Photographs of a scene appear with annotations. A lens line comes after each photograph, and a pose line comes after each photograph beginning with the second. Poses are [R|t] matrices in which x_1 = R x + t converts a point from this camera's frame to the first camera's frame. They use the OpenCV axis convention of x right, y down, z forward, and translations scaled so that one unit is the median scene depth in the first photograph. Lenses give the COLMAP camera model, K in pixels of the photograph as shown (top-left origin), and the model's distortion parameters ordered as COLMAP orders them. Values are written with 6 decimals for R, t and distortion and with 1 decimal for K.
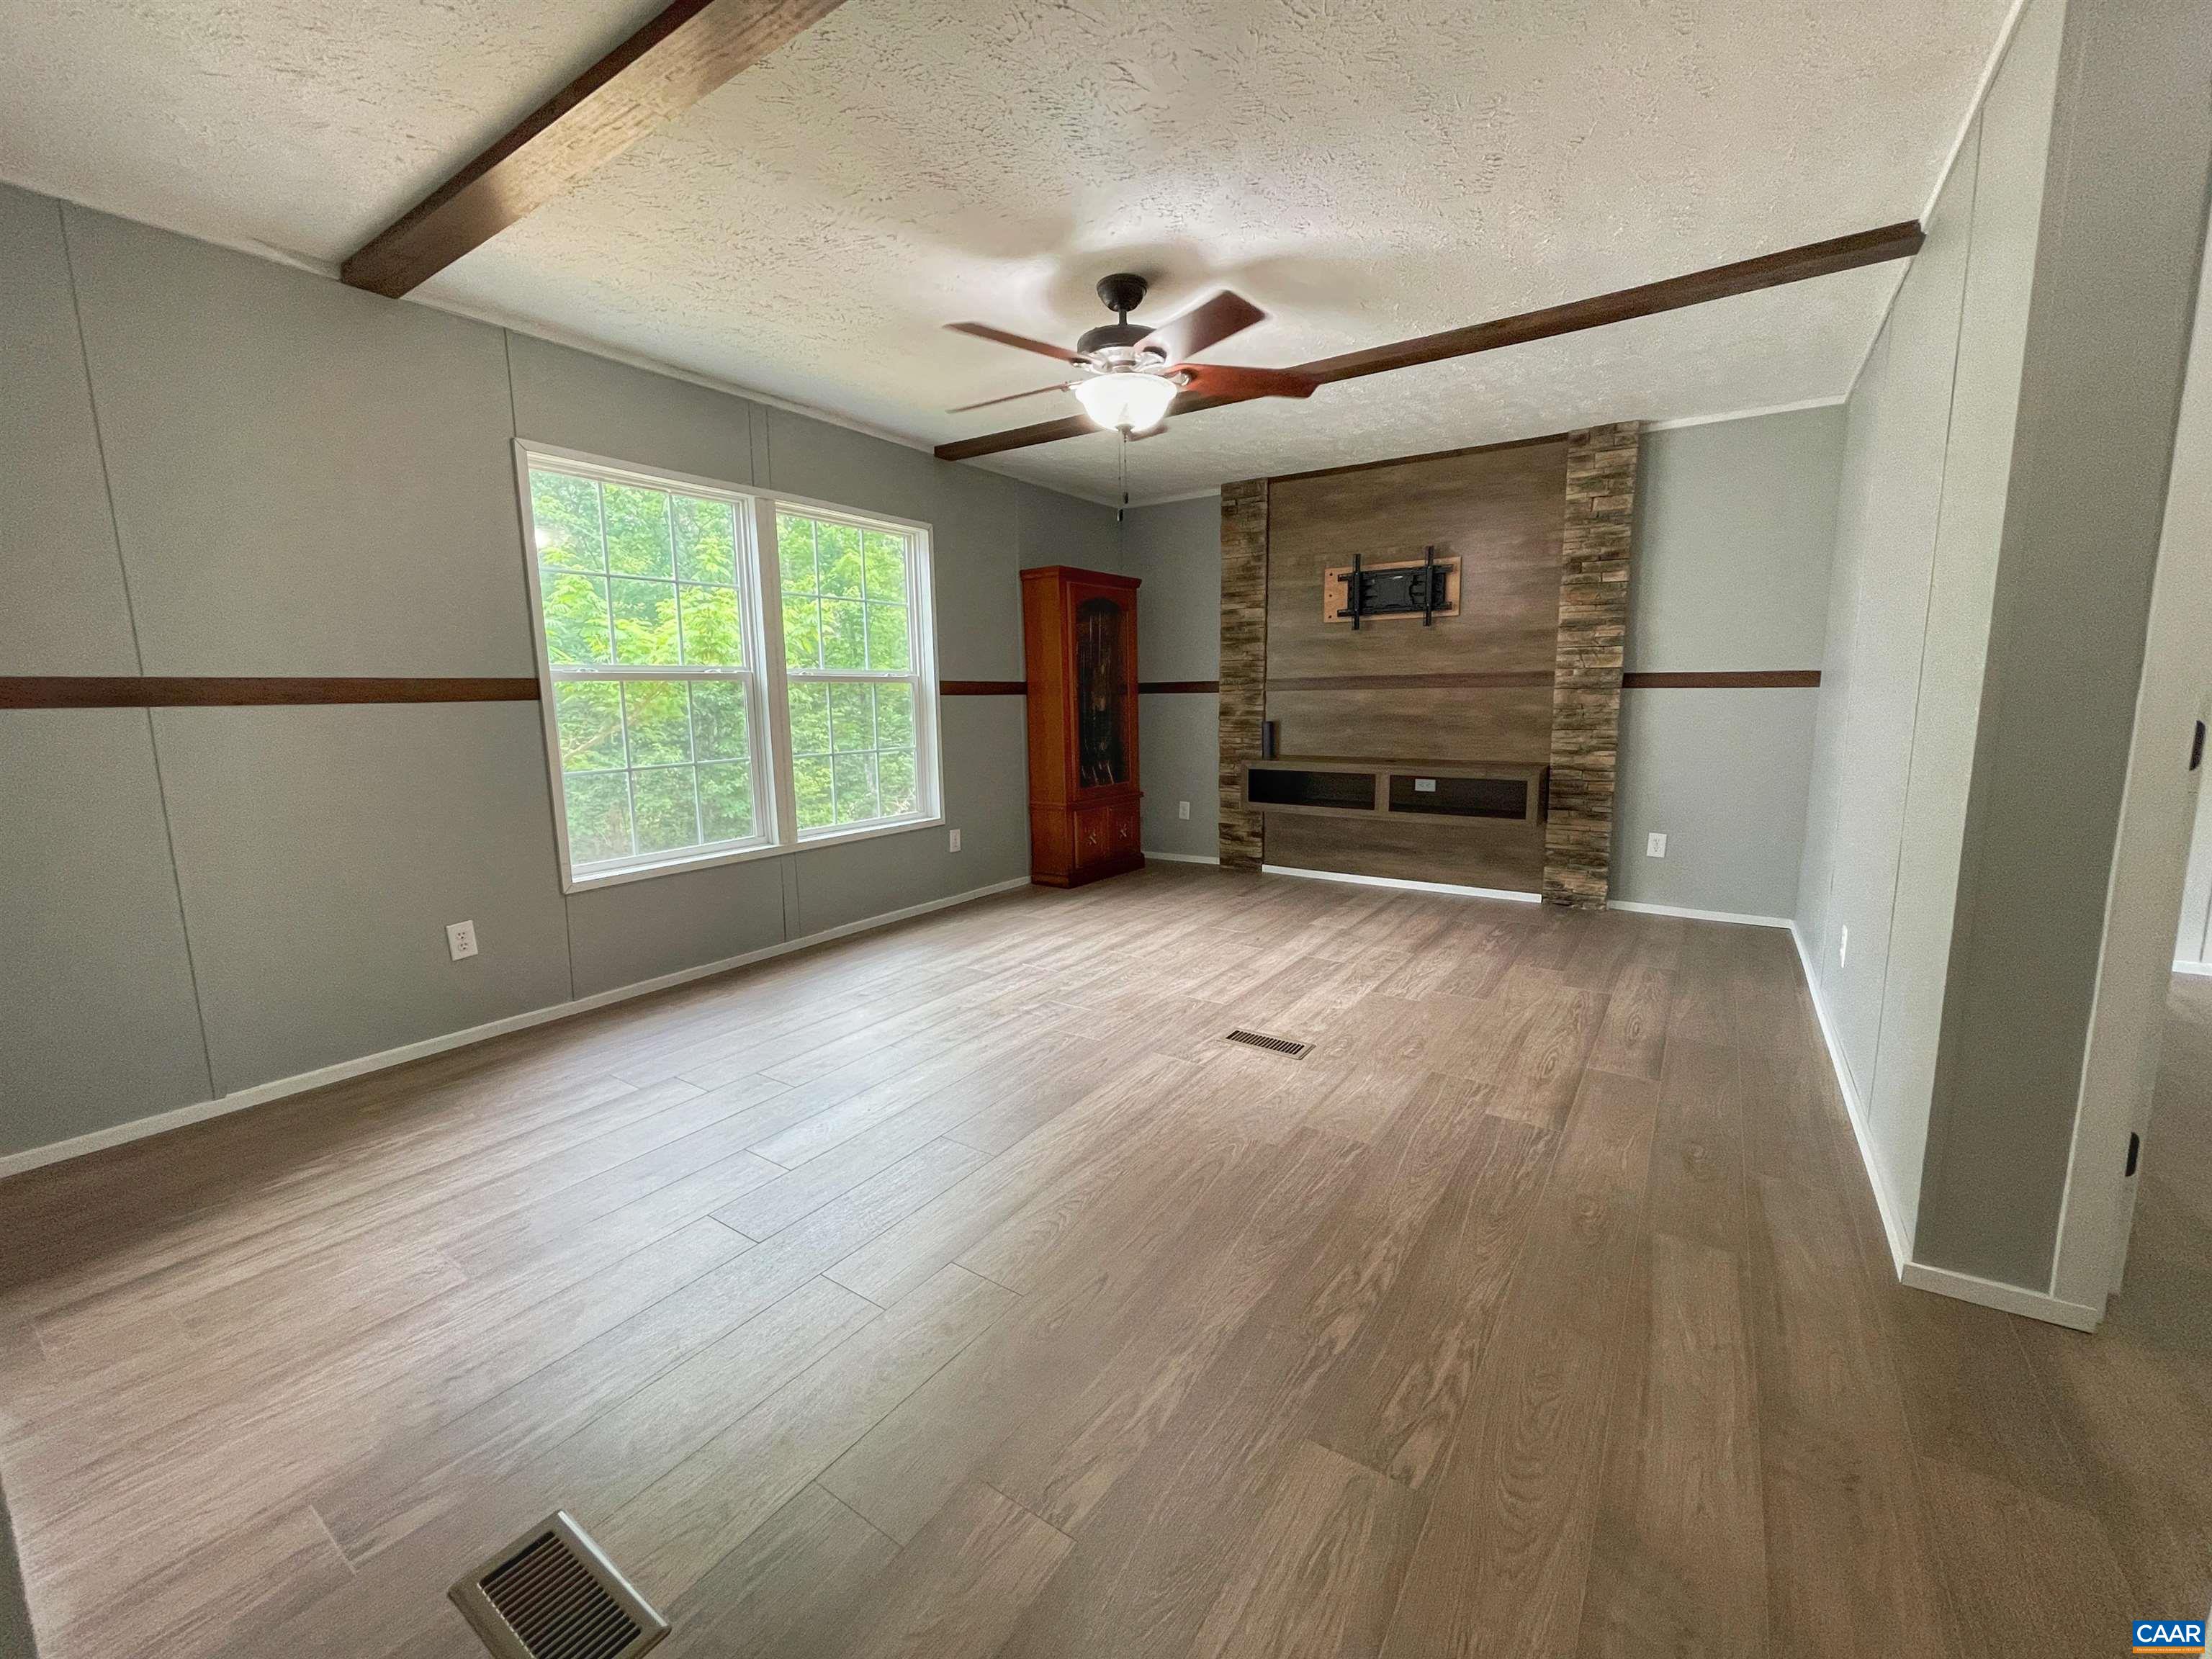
lens RADIAL K [[889.8, 0, 1099.2], [0, 889.8, 821.3], [0, 0, 1]] dist [-0.003271, 0.000071]
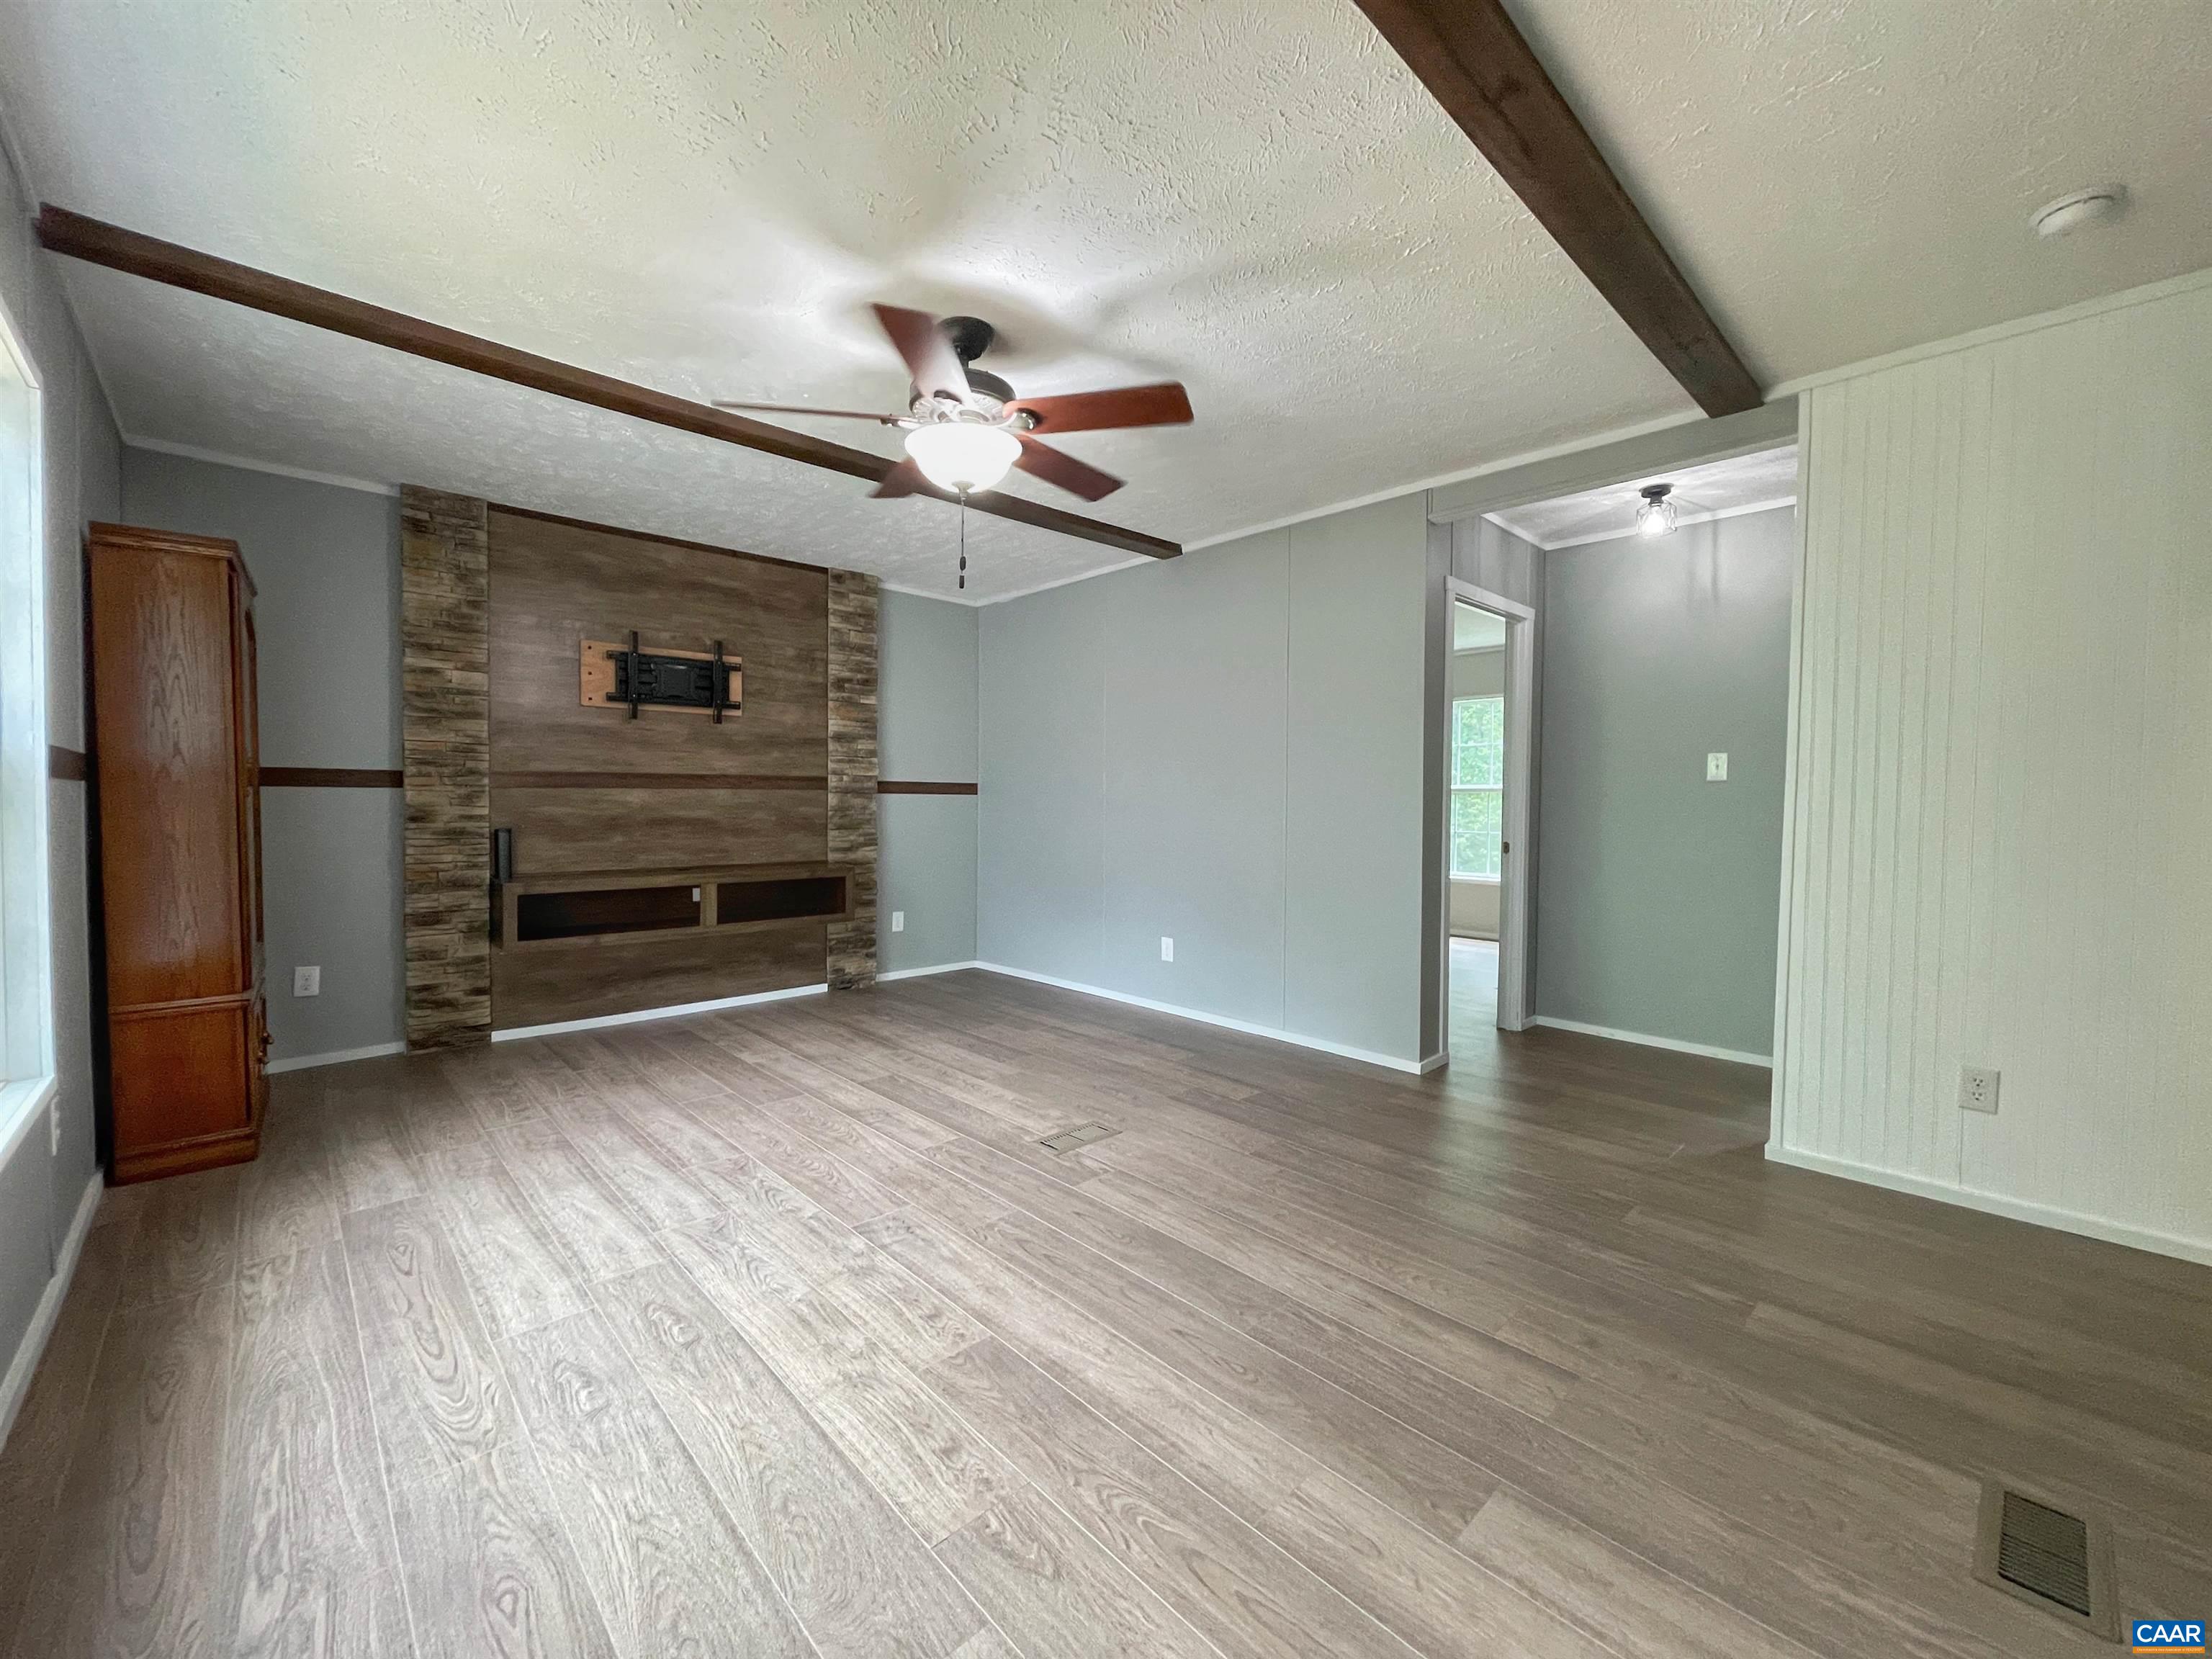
lens RADIAL K [[889.8, 0, 1099.2], [0, 889.8, 821.3], [0, 0, 1]] dist [-0.003271, 0.000071]
pose [[0.214094, -0.012599, 0.976732, -0.507363], [0.129040, 0.991518, -0.015495, -0.055469], [-0.968252, 0.129355, 0.213904, 0.462480]]
